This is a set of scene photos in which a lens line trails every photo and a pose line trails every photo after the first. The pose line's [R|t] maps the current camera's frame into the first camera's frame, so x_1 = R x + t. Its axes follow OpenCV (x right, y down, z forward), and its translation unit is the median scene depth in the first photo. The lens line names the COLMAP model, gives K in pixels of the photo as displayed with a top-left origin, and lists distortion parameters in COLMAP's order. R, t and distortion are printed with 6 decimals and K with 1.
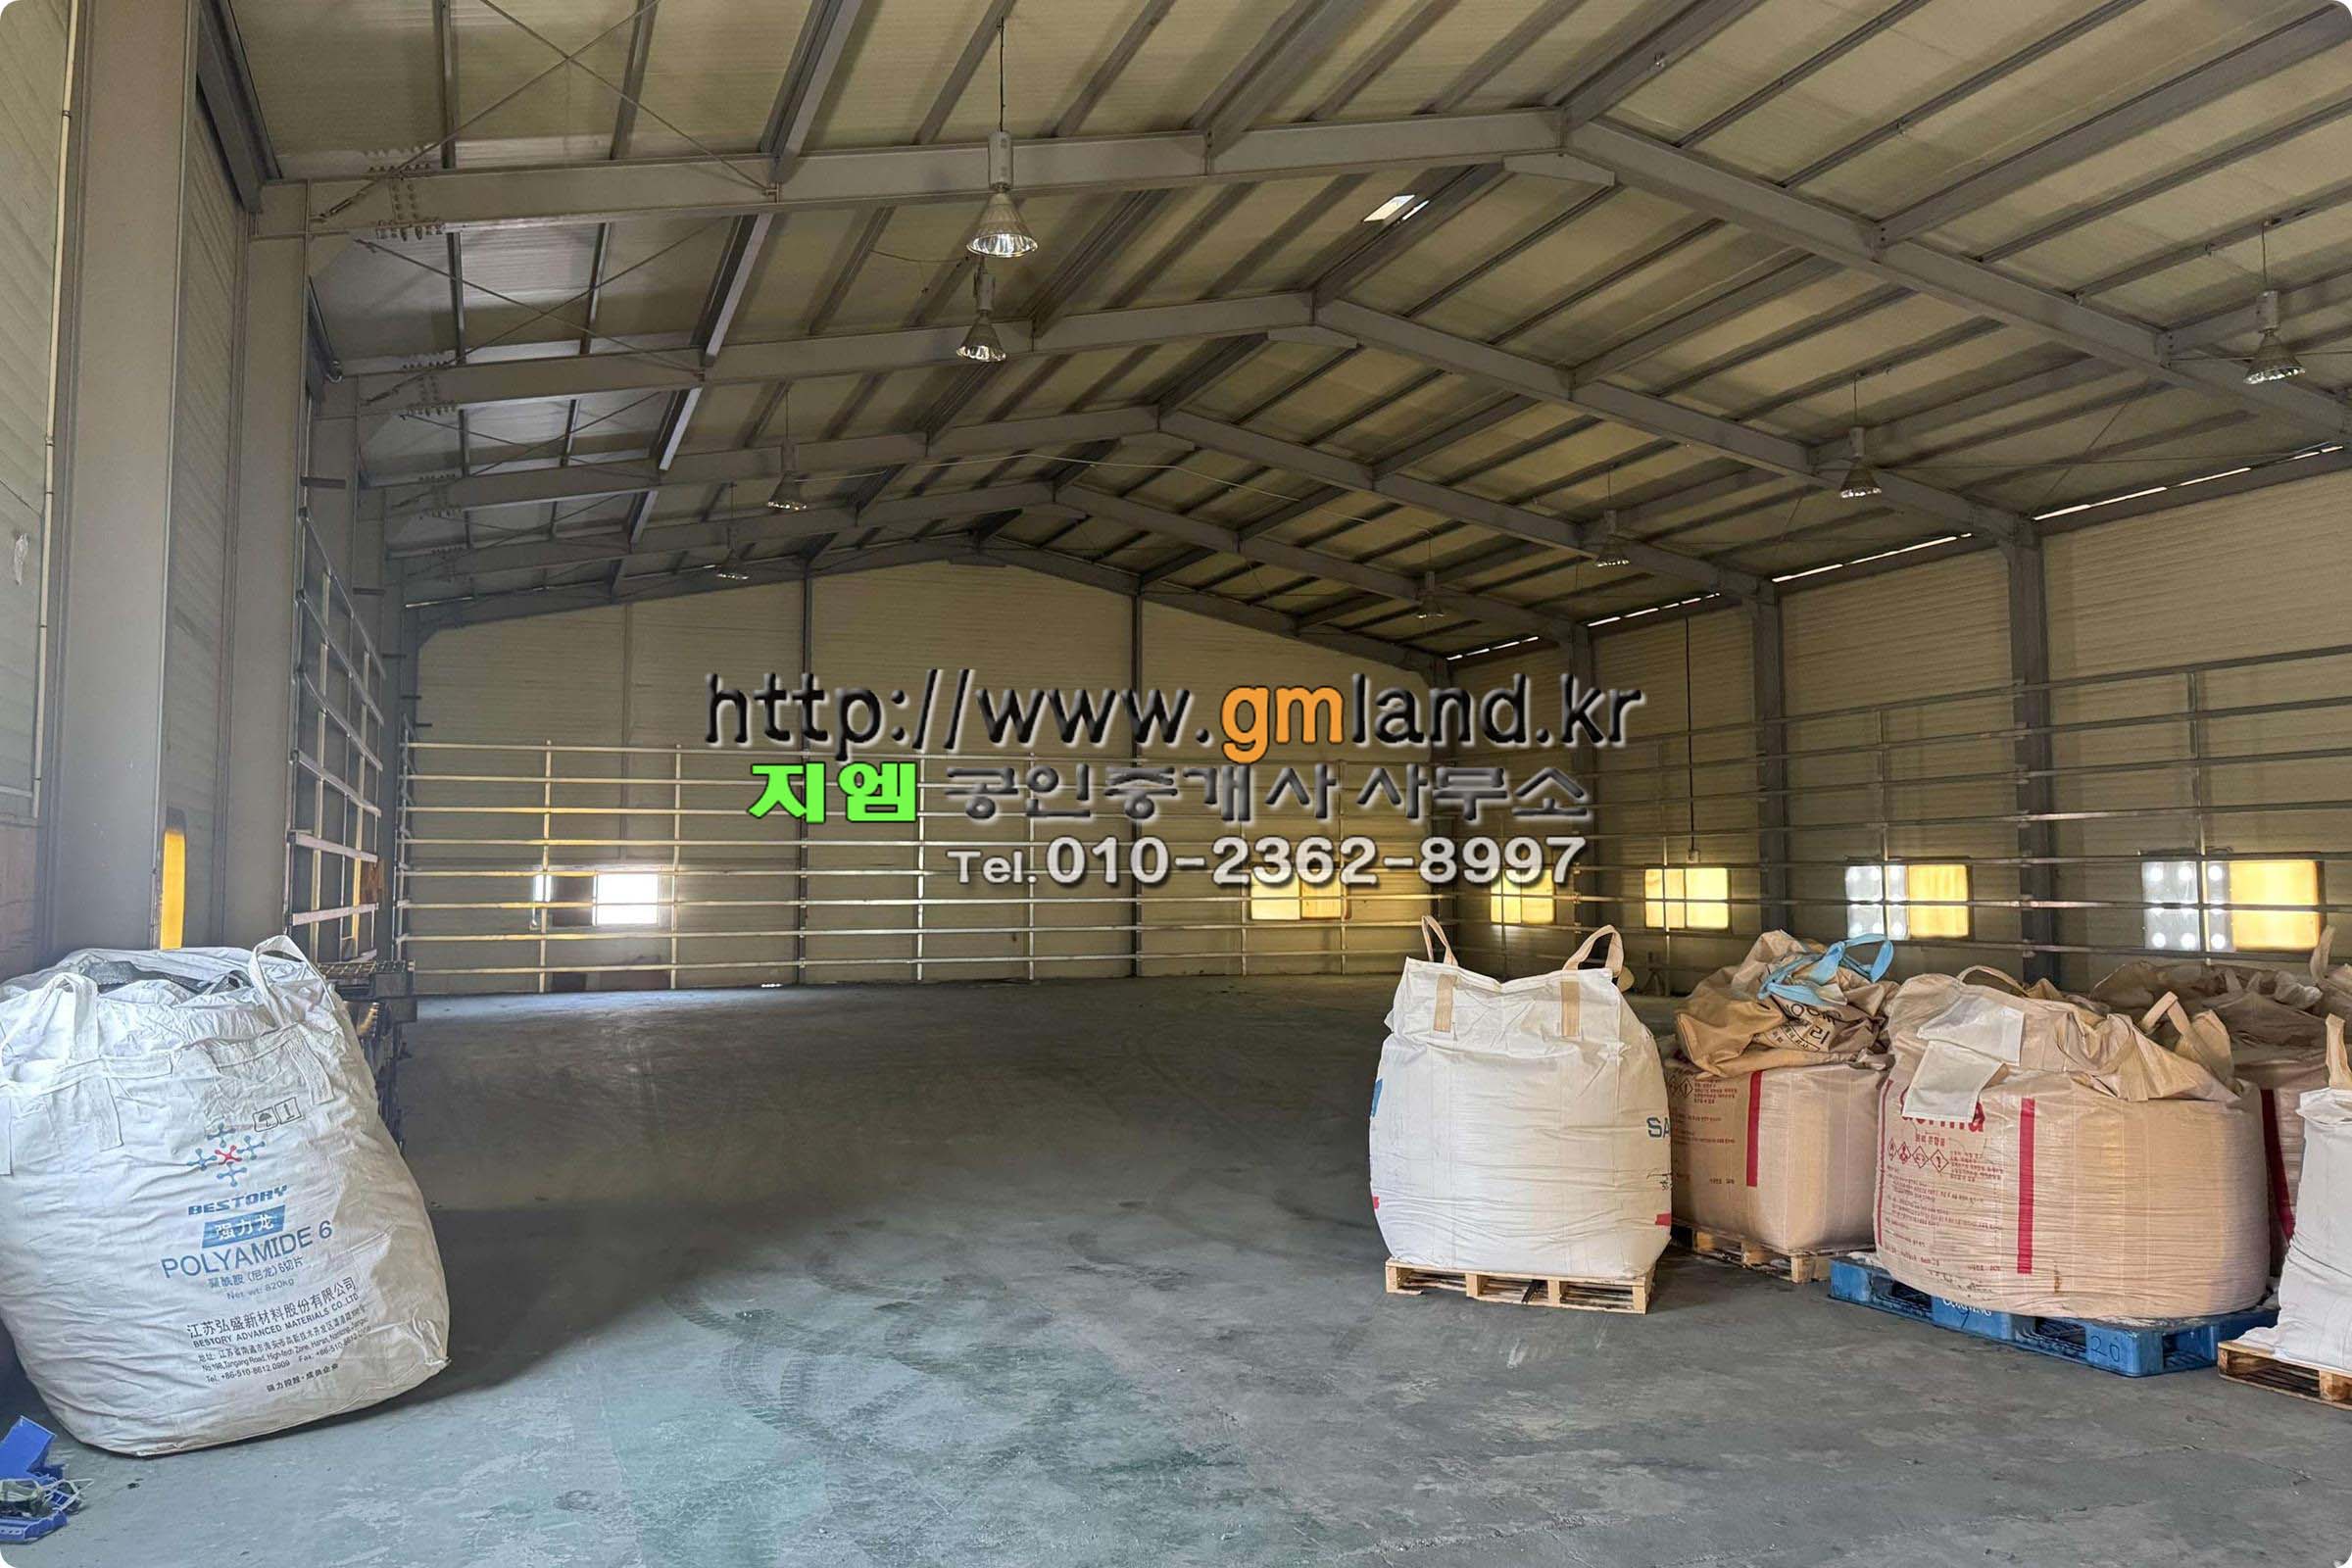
lens RADIAL K [[1762.7, 0, 1104.4], [0, 1762.7, 768.5], [0, 0, 1]] dist [0.124915, -0.157176]
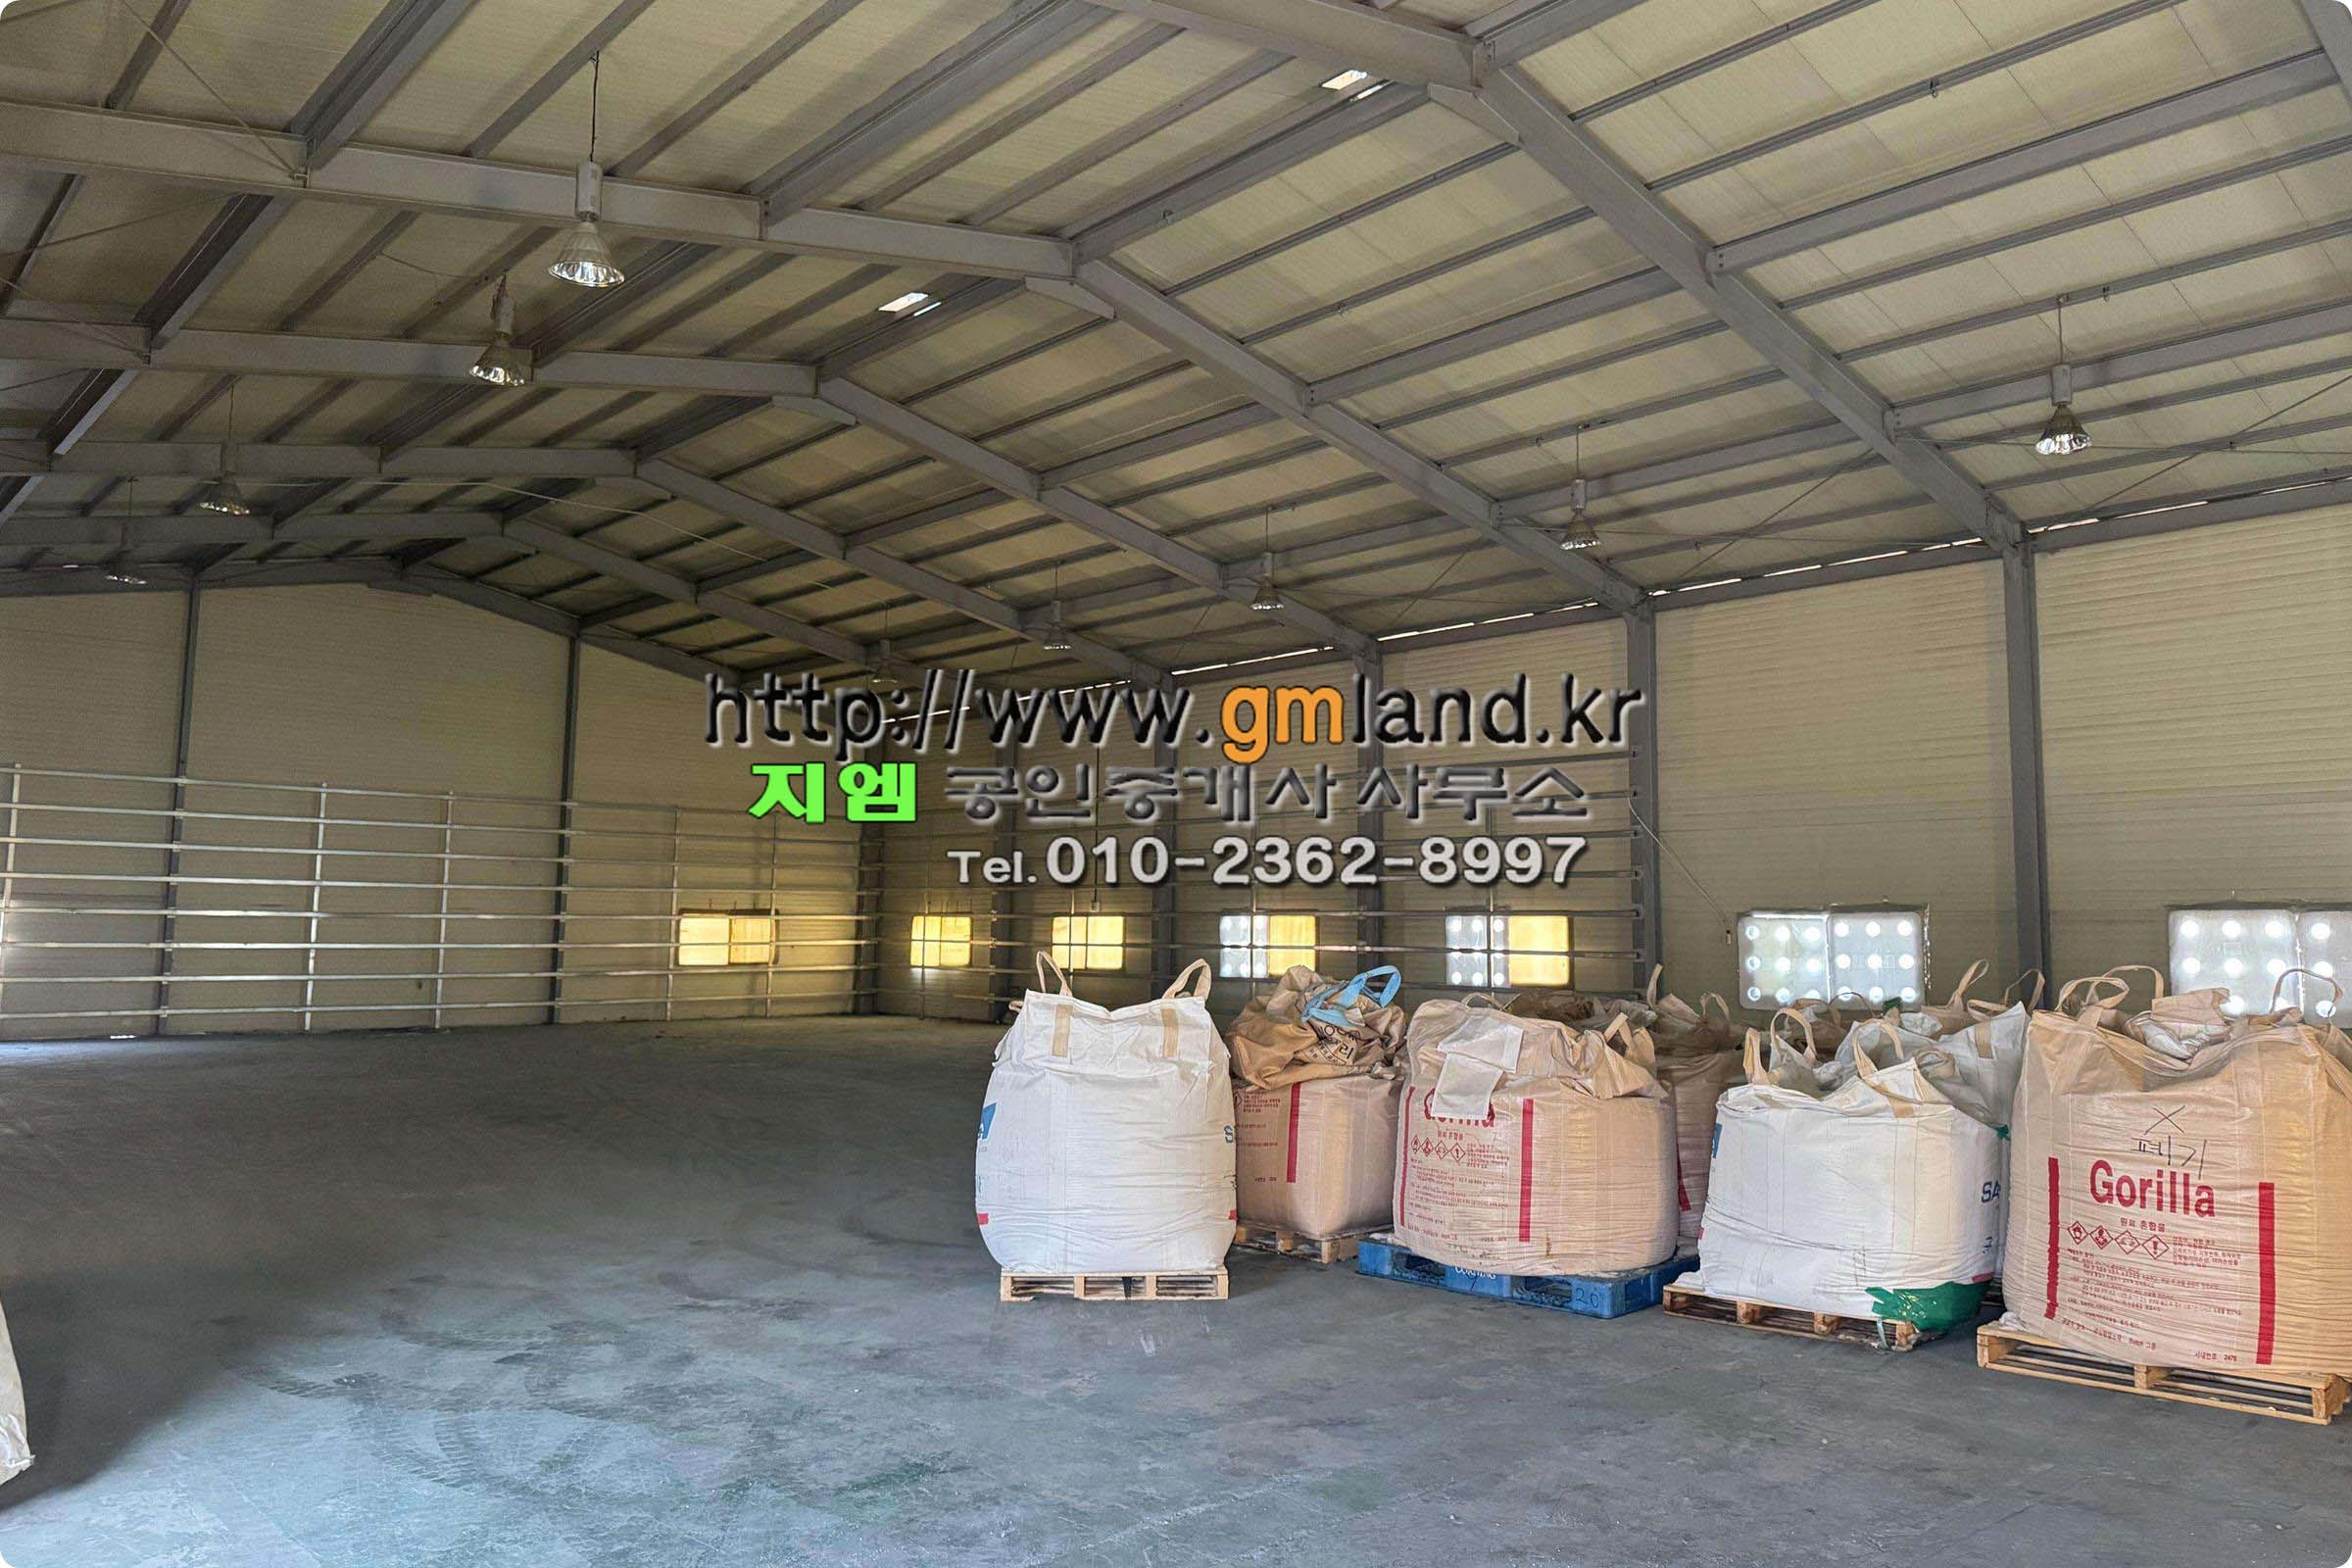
lens RADIAL K [[1635.7, 0, 1176.0], [0, 1635.7, 784.0], [0, 0, 1]] dist [0.199107, -0.337629]
pose [[0.918943, 0.046269, 0.391667, -0.089354], [-0.036540, 0.998811, -0.032262, 0.005539], [-0.392694, 0.015336, 0.919541, 0.015918]]
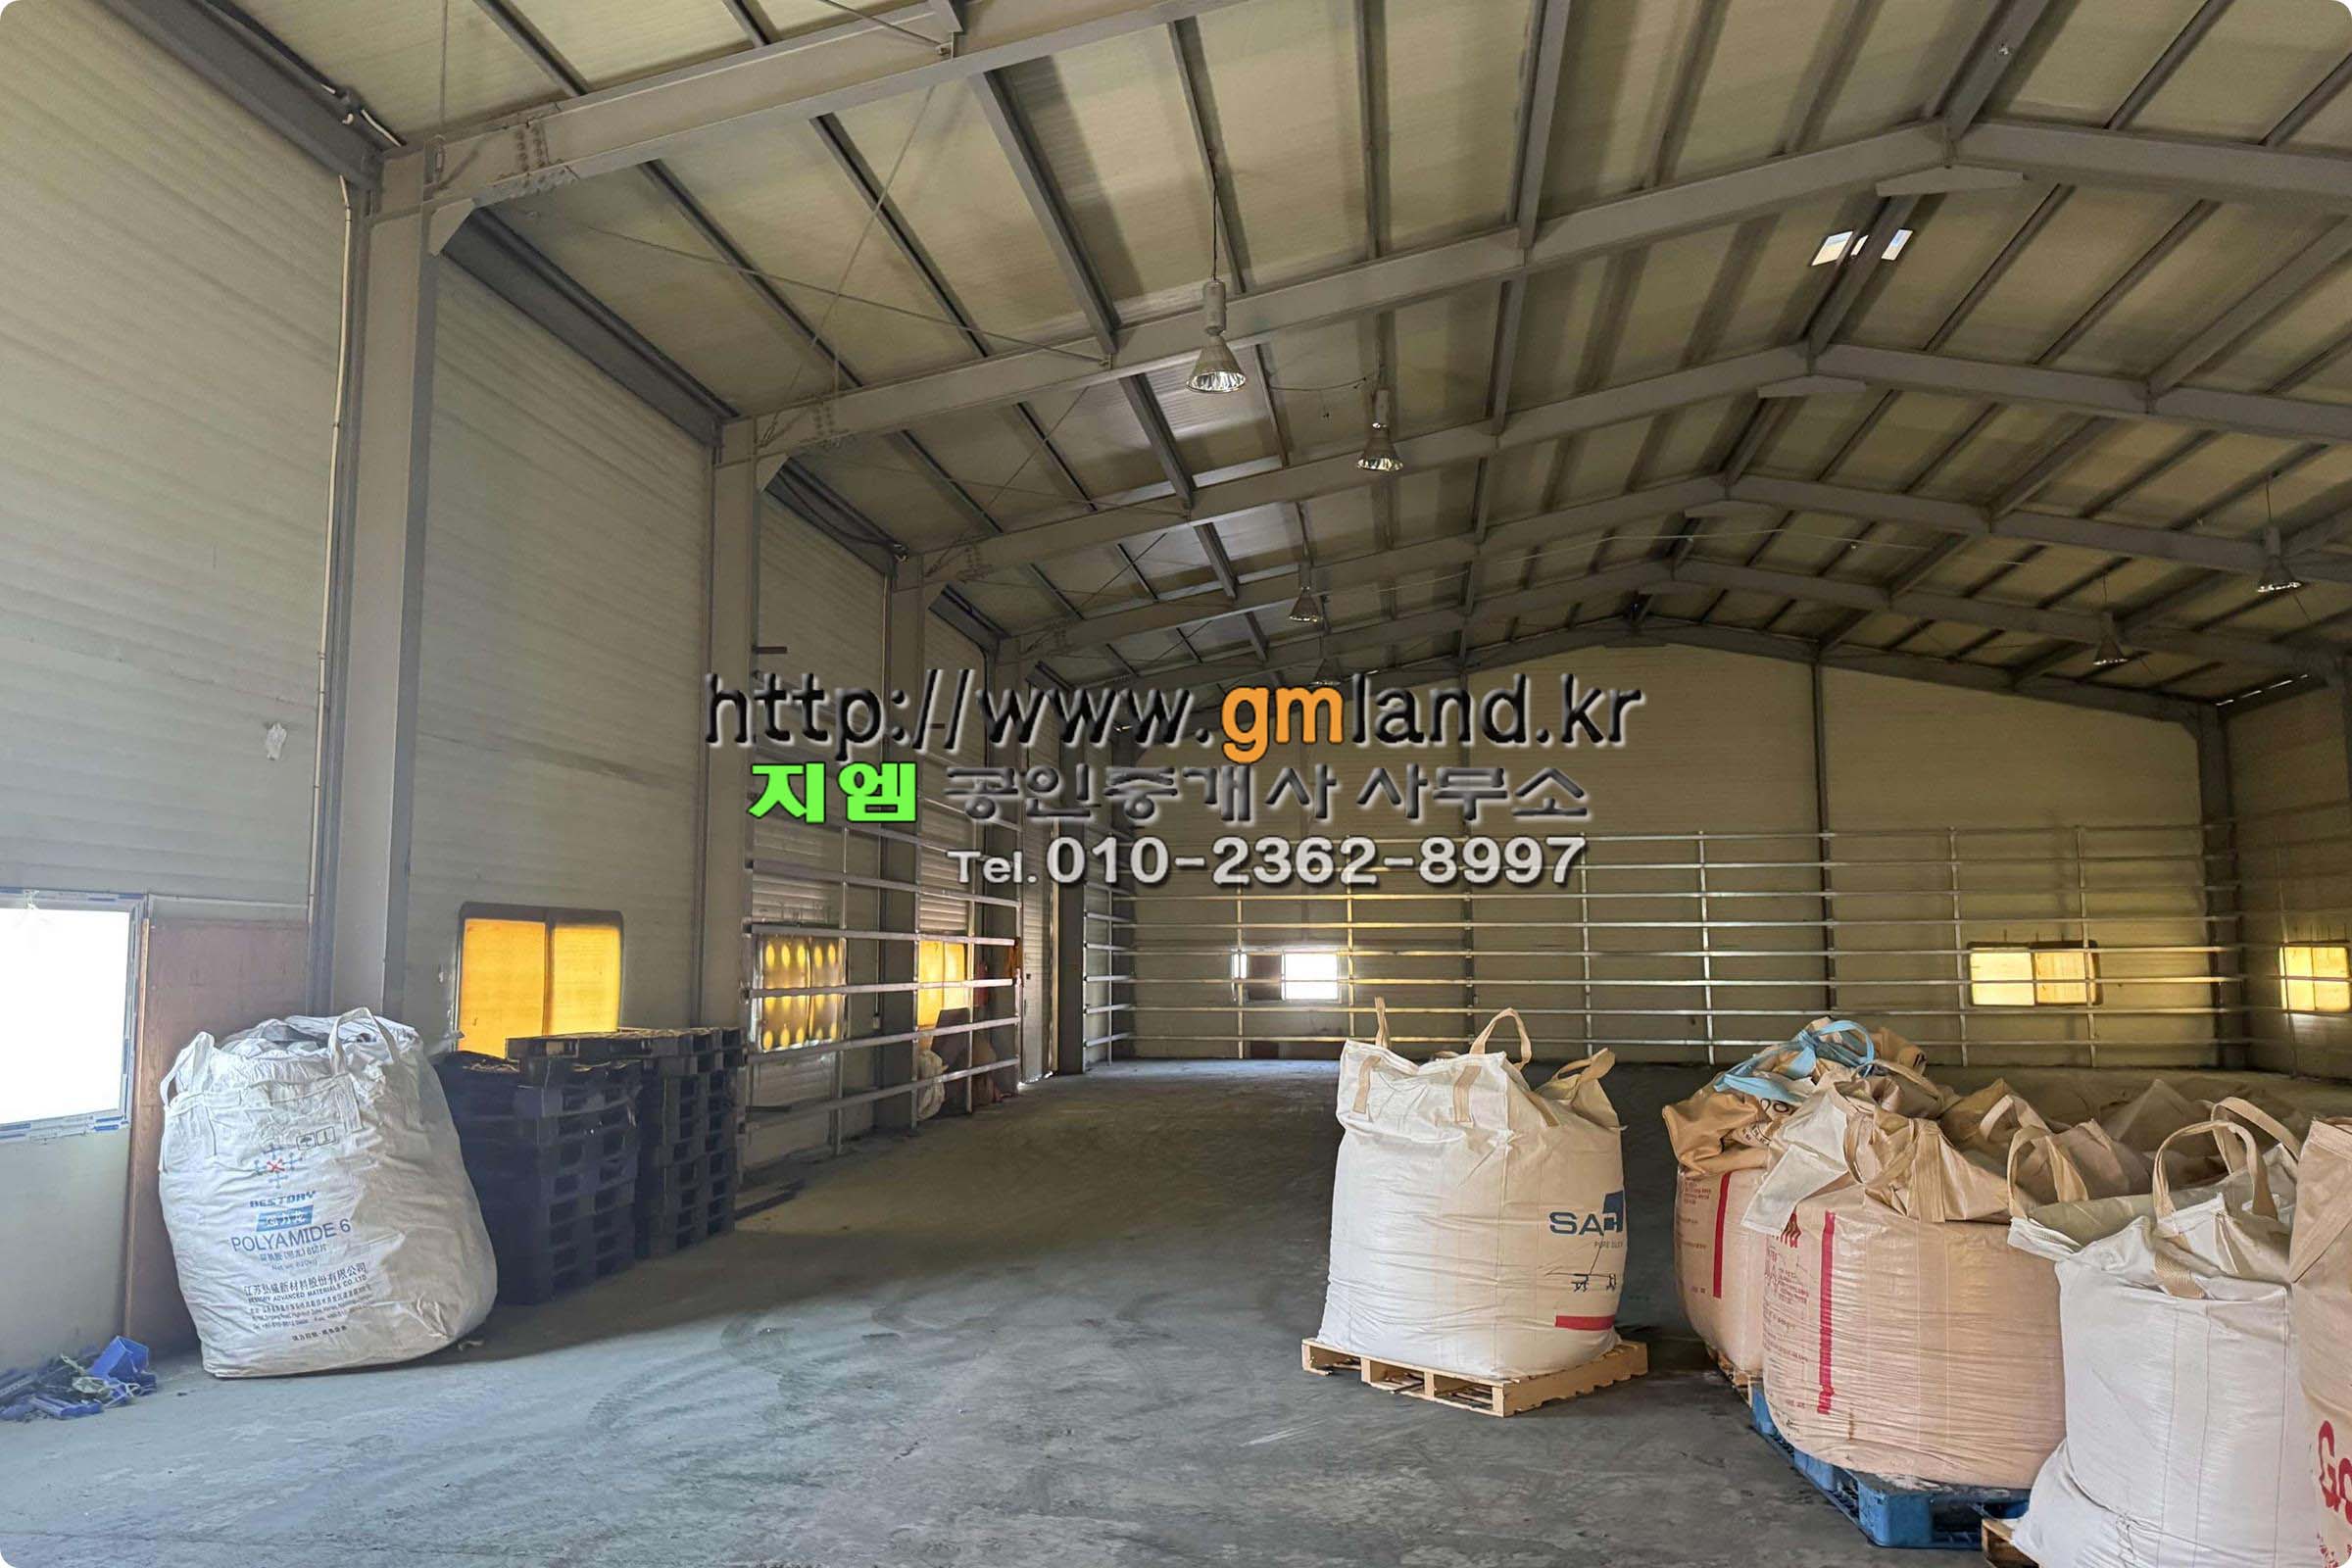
lens RADIAL K [[1675.7, 0, 1176.0], [0, 1675.7, 784.0], [0, 0, 1]] dist [0.108973, -0.129136]
pose [[0.888840, -0.050418, -0.455436, 0.318805], [0.032060, 0.998335, -0.047948, 0.002422], [0.457095, 0.028017, 0.888977, 0.056907]]
